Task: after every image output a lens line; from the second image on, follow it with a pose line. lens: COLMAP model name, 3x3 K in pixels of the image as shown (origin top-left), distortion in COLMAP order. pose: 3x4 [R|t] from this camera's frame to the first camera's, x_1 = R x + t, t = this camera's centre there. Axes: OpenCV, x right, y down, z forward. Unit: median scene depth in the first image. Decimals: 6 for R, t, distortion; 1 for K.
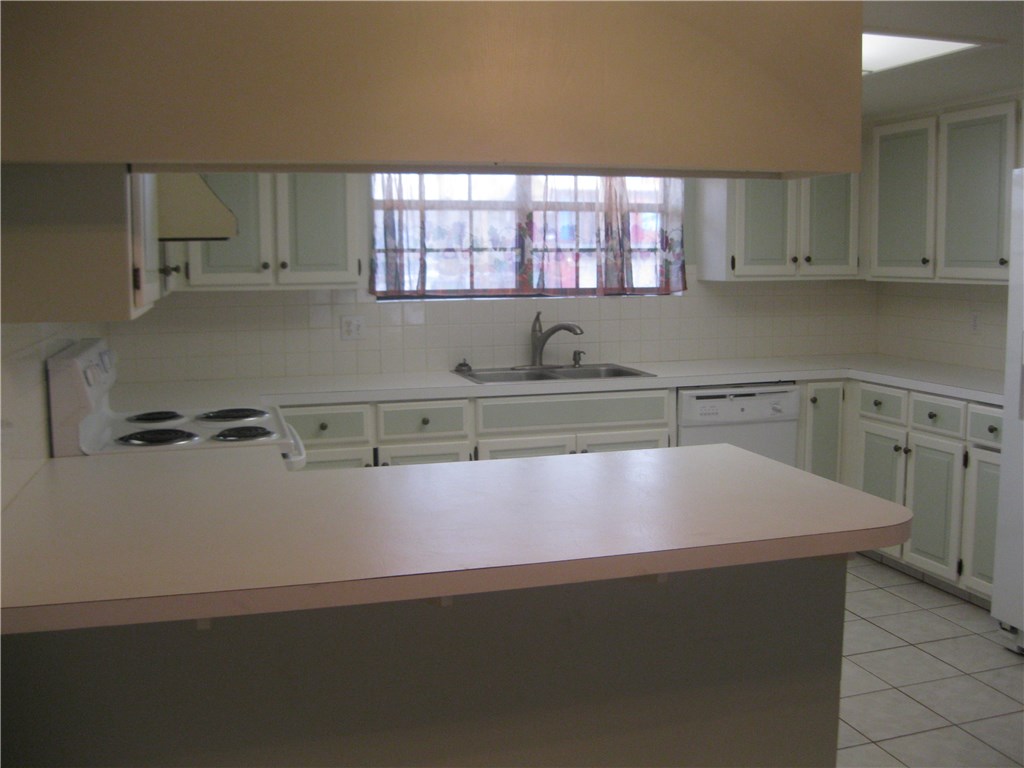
lens RADIAL K [[1049.9, 0, 533.3], [0, 1049.9, 392.6], [0, 0, 1]] dist [-0.101090, 0.000000]
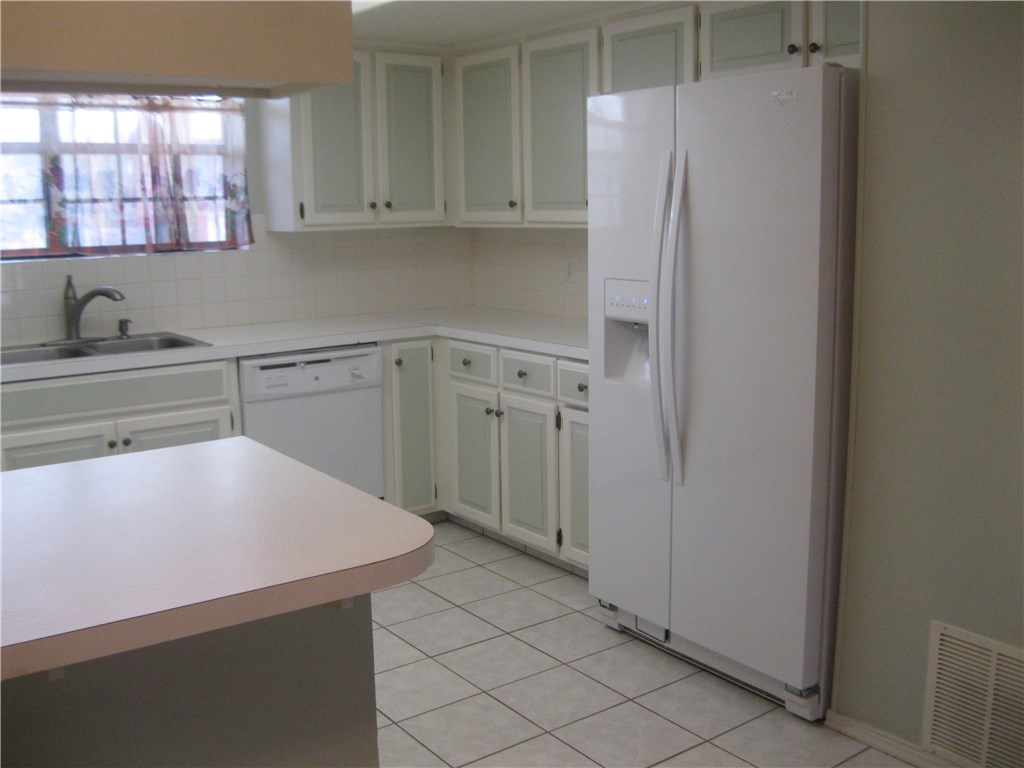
lens RADIAL K [[1049.9, 0, 515.6], [0, 1049.9, 381.1], [0, 0, 1]] dist [-0.101090, 0.000000]
pose [[0.950721, -0.061077, 0.303974, 0.090592], [0.049651, 0.997744, 0.045186, -0.012500], [-0.306048, -0.027866, 0.951608, 0.111803]]
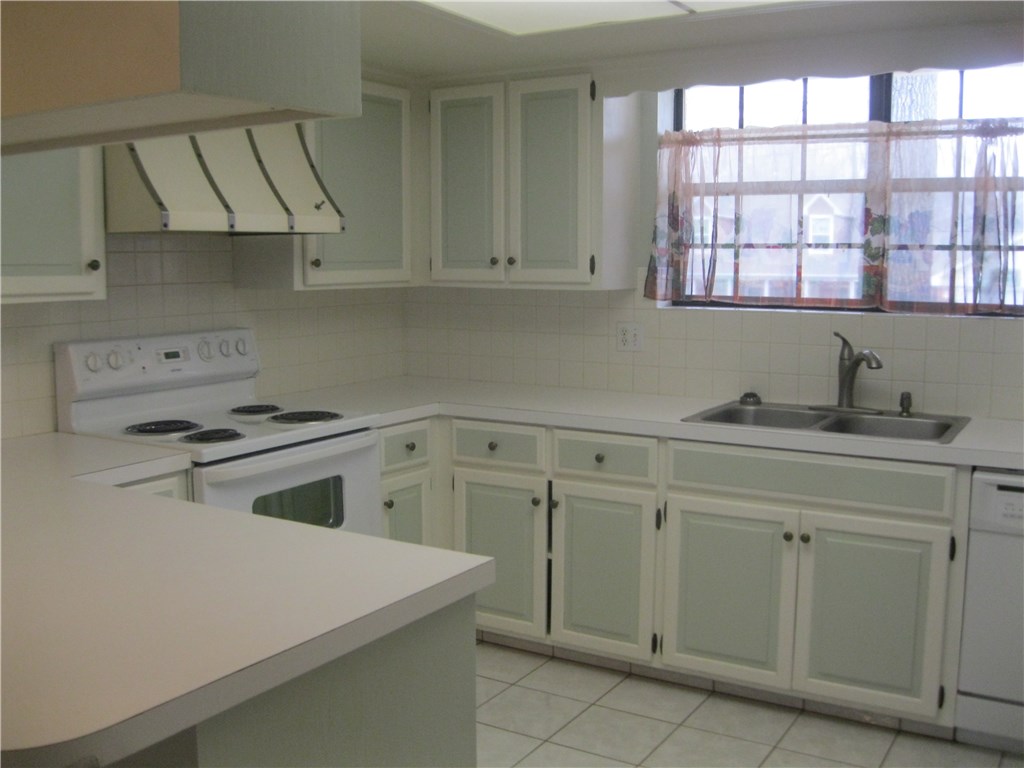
lens RADIAL K [[1049.9, 0, 513.9], [0, 1049.9, 389.3], [0, 0, 1]] dist [-0.101090, 0.000000]
pose [[0.656829, 0.101787, -0.747138, 0.400641], [-0.102801, 0.993684, 0.045001, -0.048628], [0.746999, 0.047248, 0.663144, 0.373337]]
